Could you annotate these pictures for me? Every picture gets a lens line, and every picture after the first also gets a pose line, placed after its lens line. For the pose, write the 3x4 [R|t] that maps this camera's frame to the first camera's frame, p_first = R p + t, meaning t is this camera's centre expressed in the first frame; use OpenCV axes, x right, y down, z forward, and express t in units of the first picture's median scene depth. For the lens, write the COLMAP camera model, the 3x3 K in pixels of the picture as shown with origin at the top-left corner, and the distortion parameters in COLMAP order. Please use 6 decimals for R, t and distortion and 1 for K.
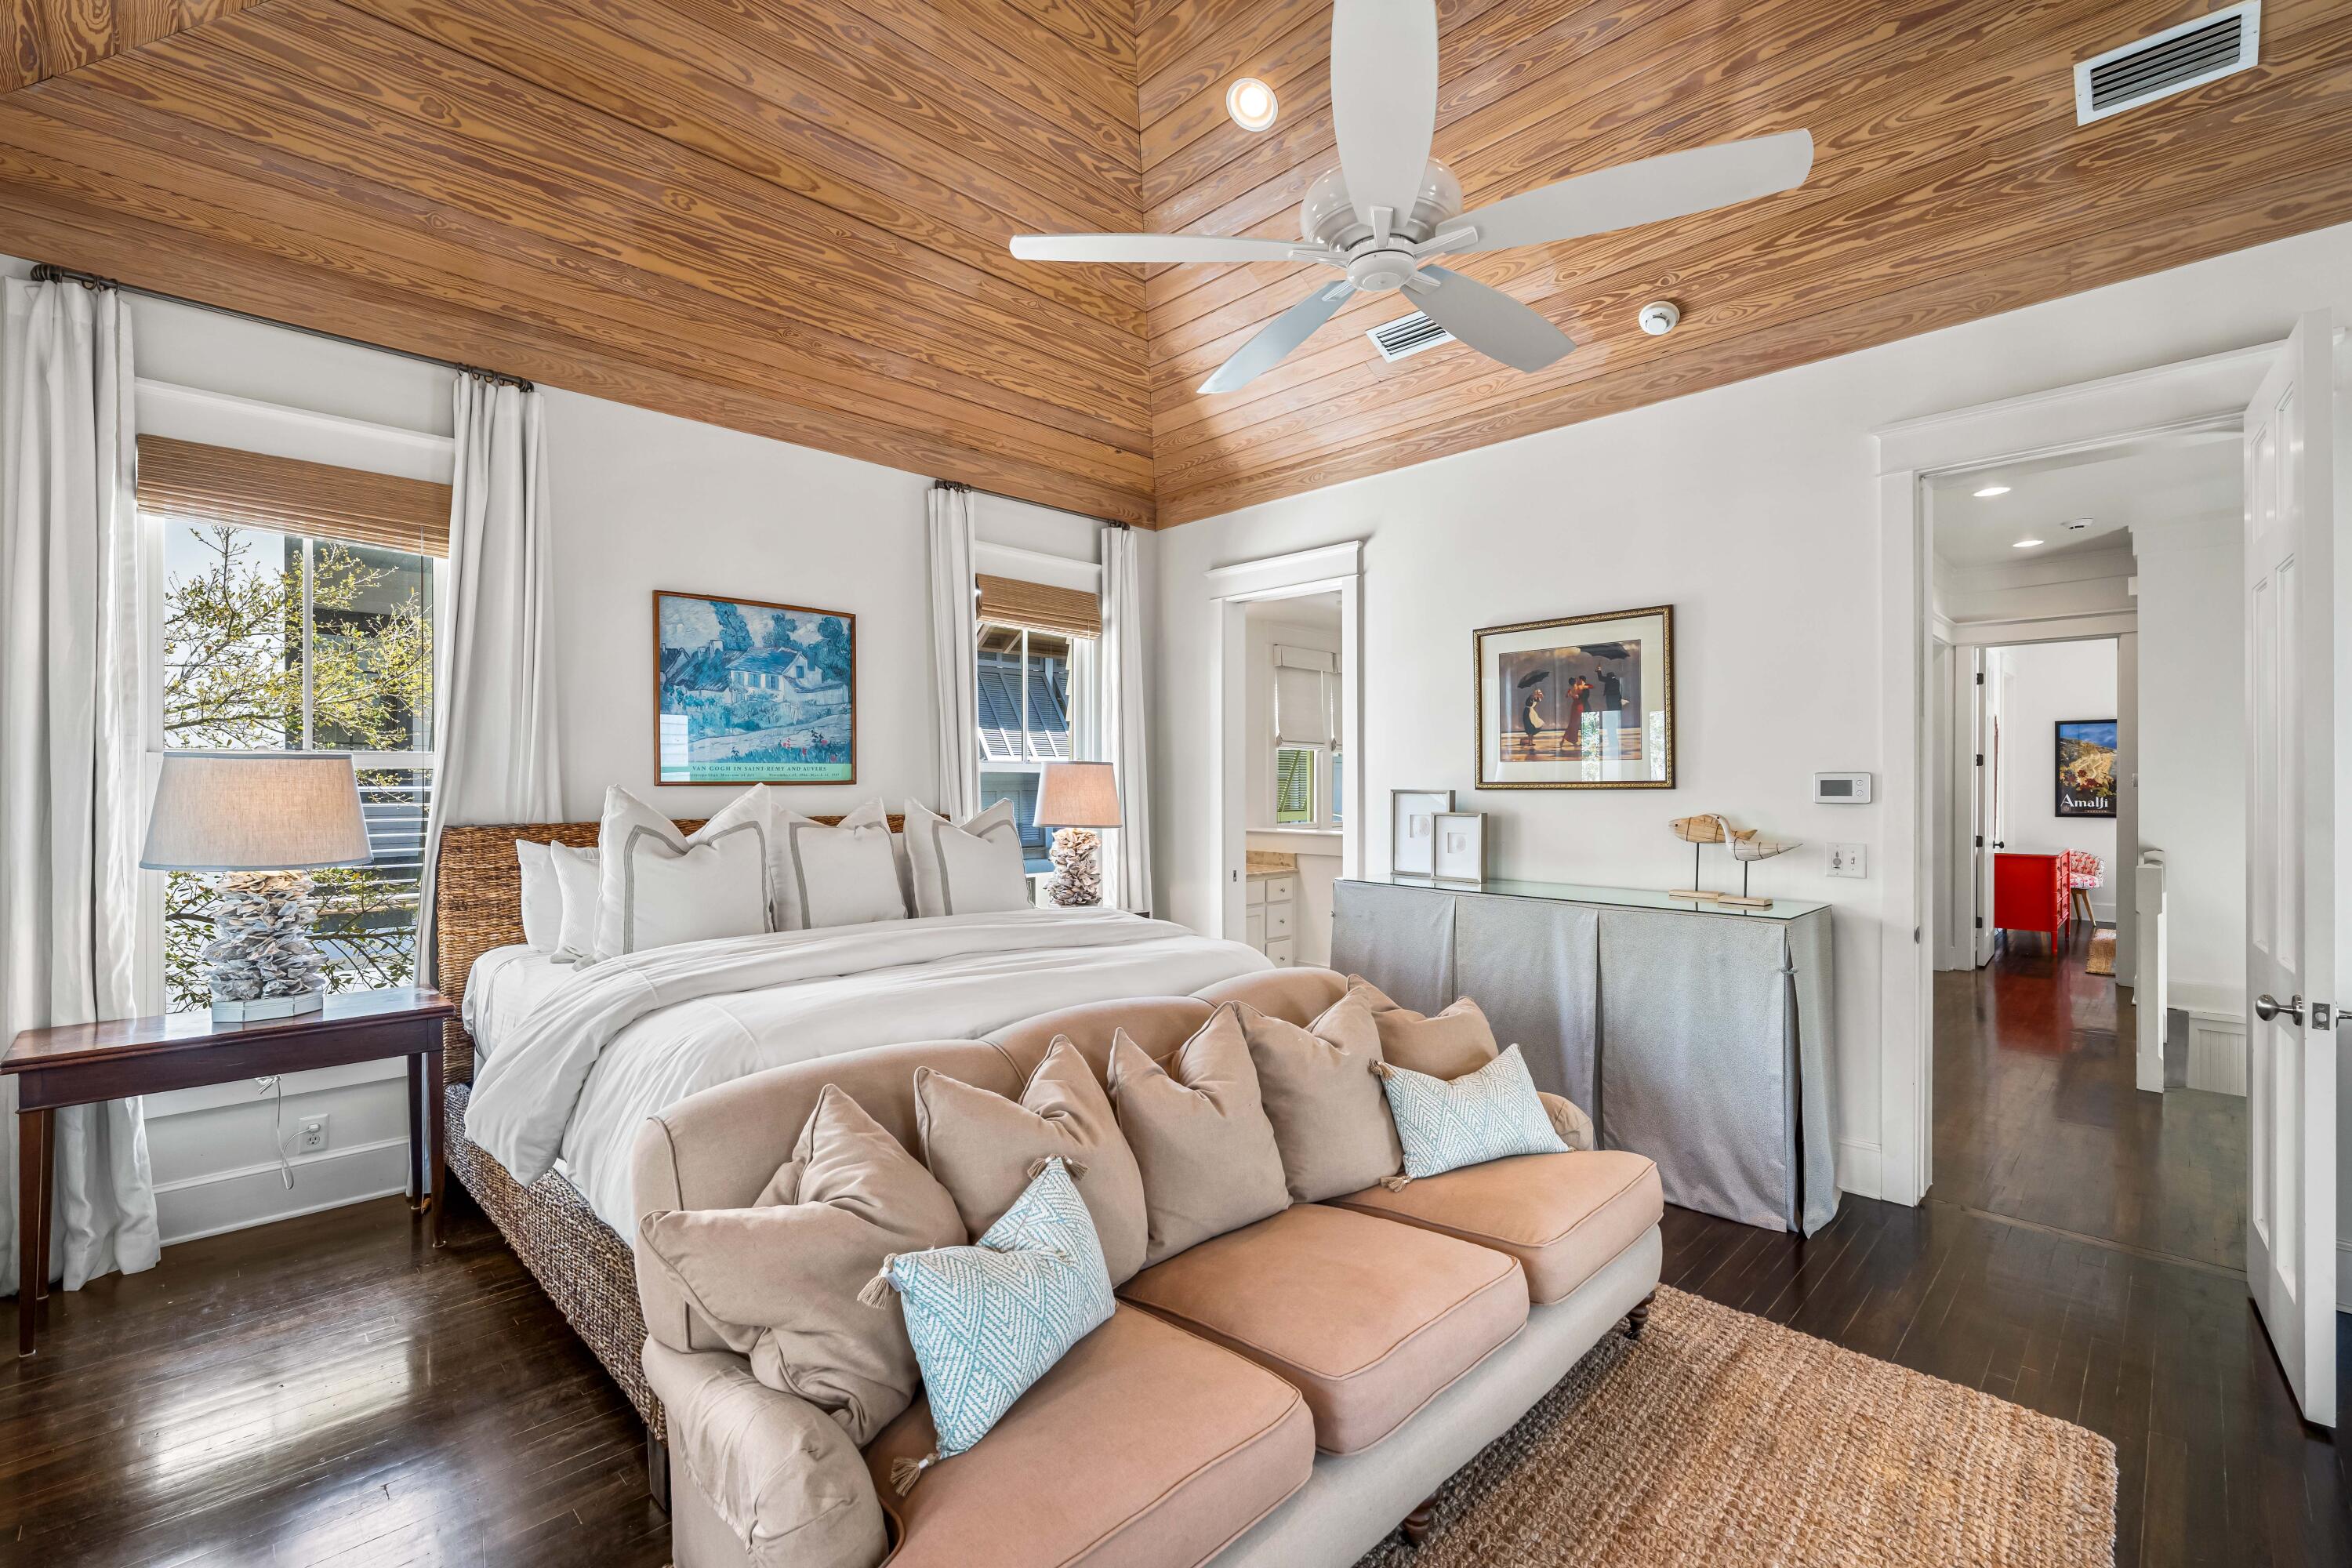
lens RADIAL K [[1012.8, 0, 1189.0], [0, 1012.8, 779.8], [0, 0, 1]] dist [0.000042, -0.000201]
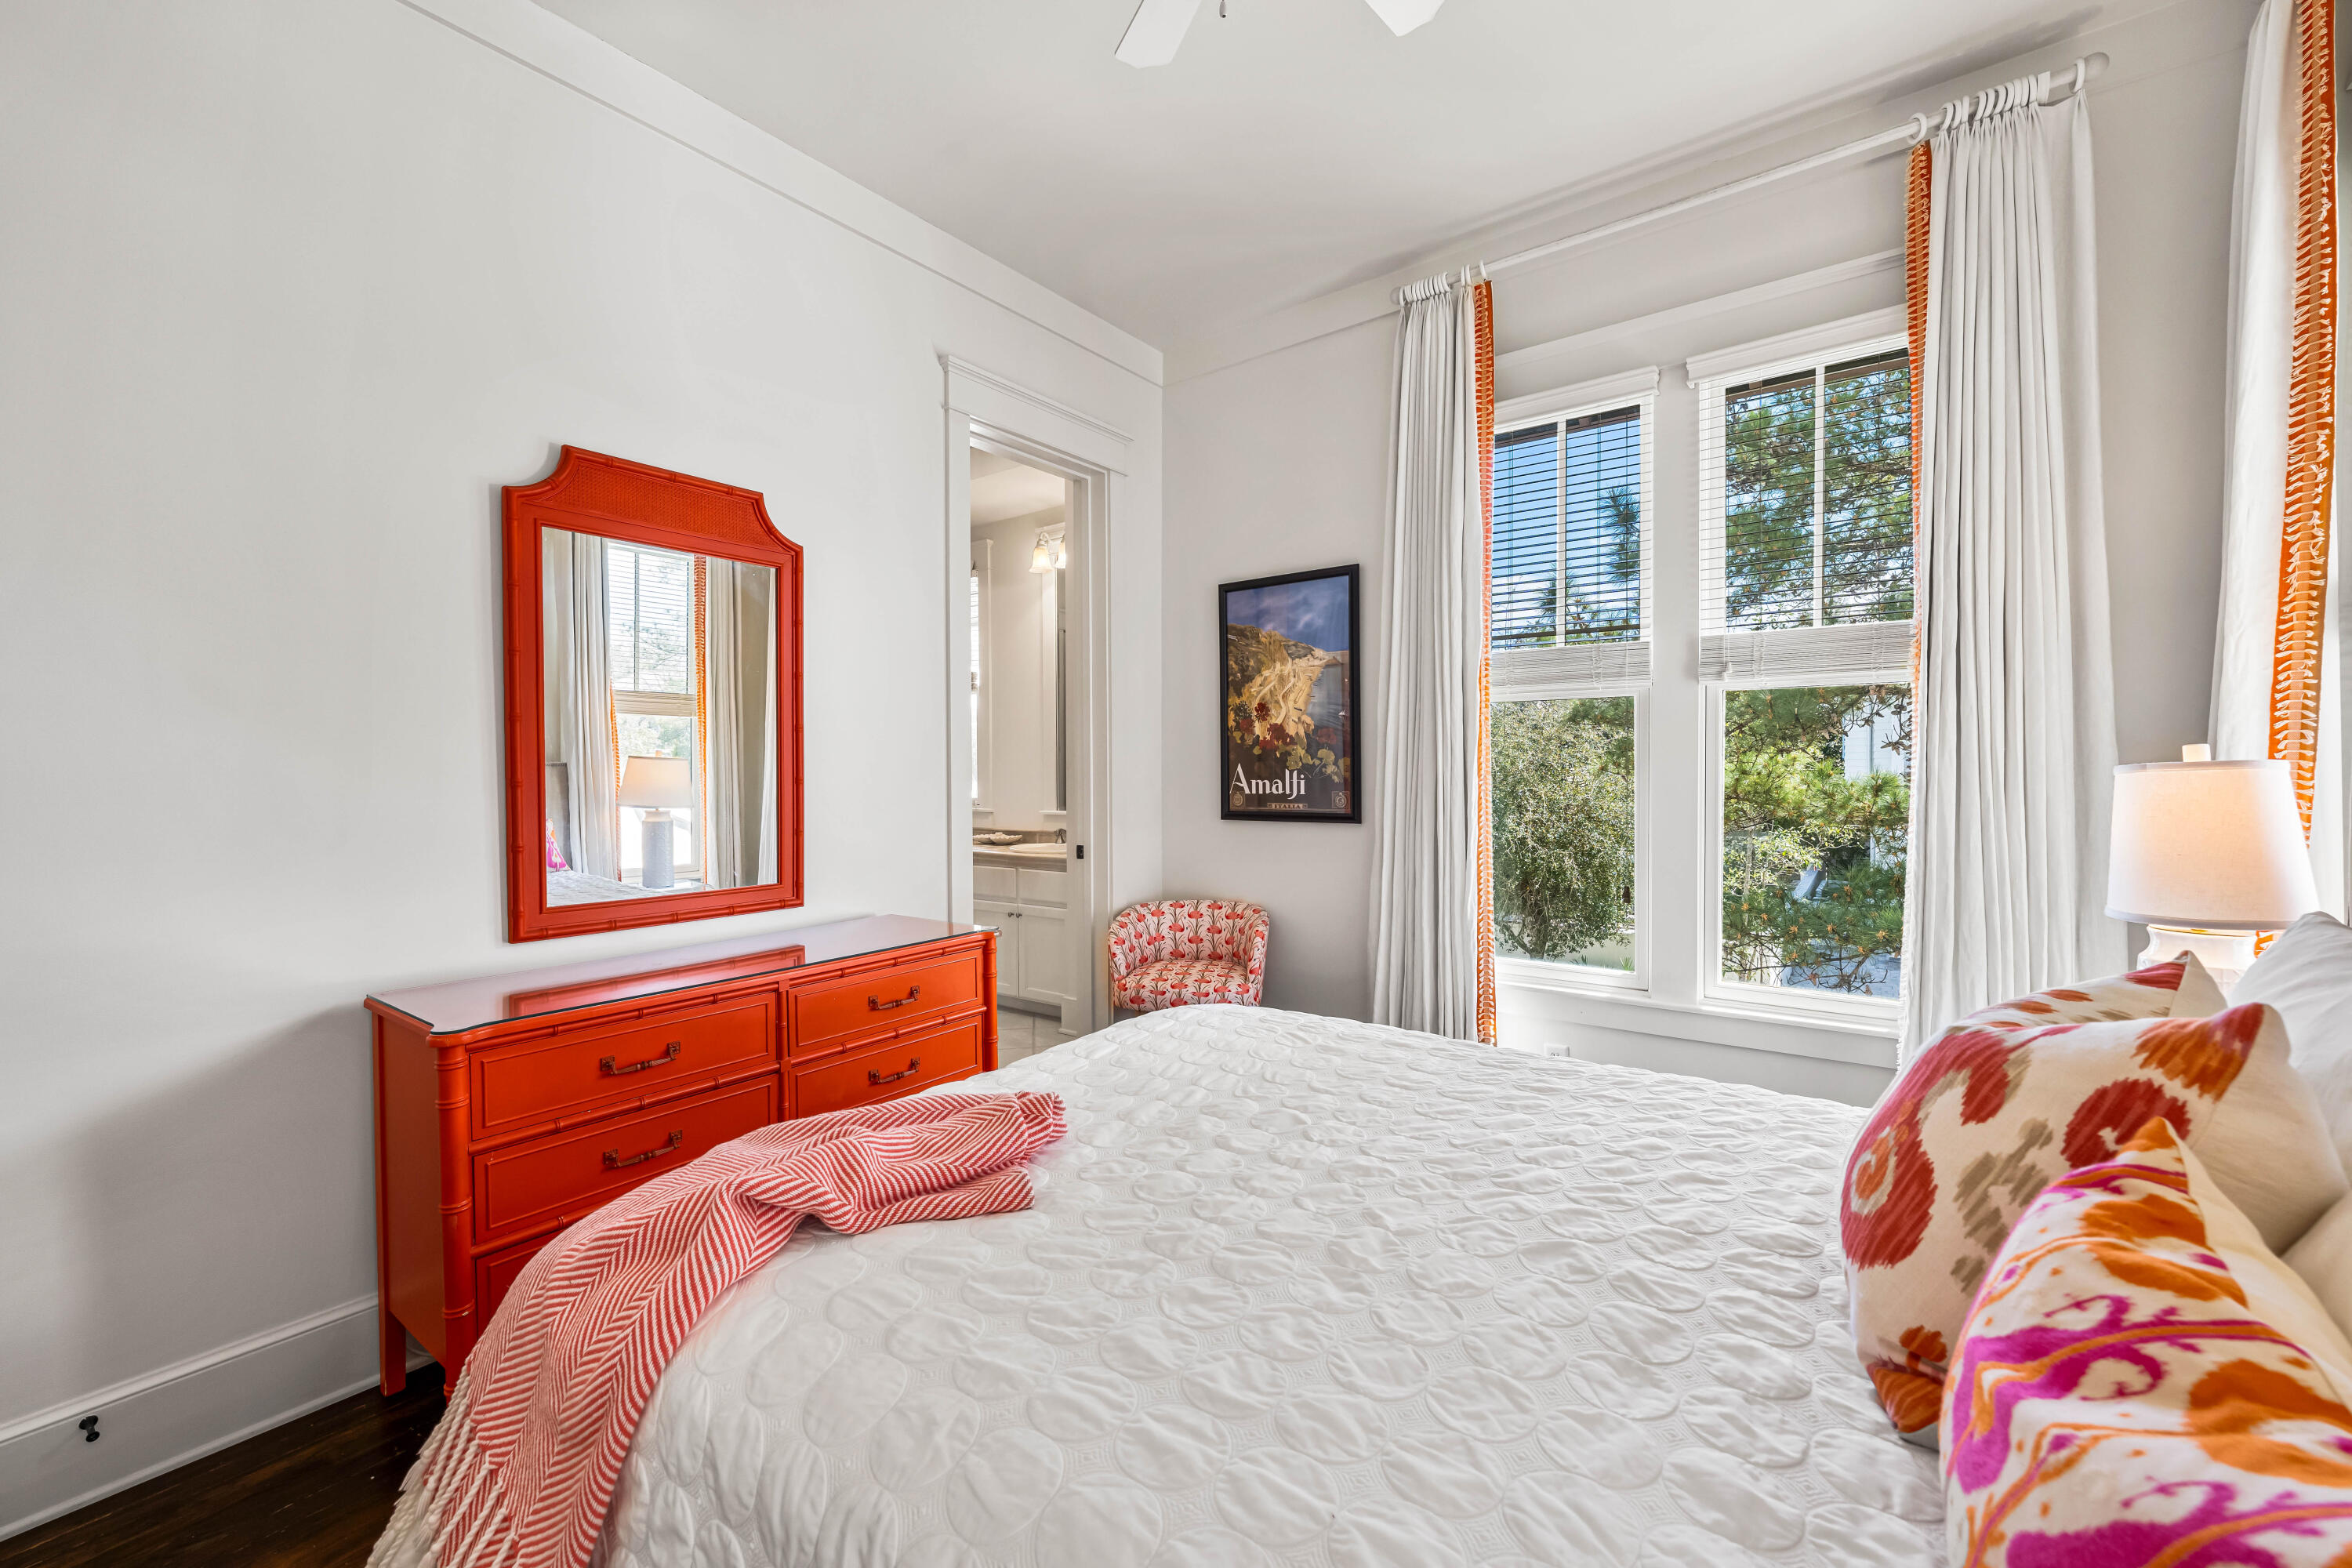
lens RADIAL K [[927.9, 0, 1166.7], [0, 927.9, 779.8], [0, 0, 1]] dist [-0.001616, 0.000080]
pose [[0.986754, -0.011303, 0.161828, 0.965254], [0.008864, 0.999836, 0.015790, 0.017897], [-0.161980, -0.014147, 0.986693, 0.792411]]
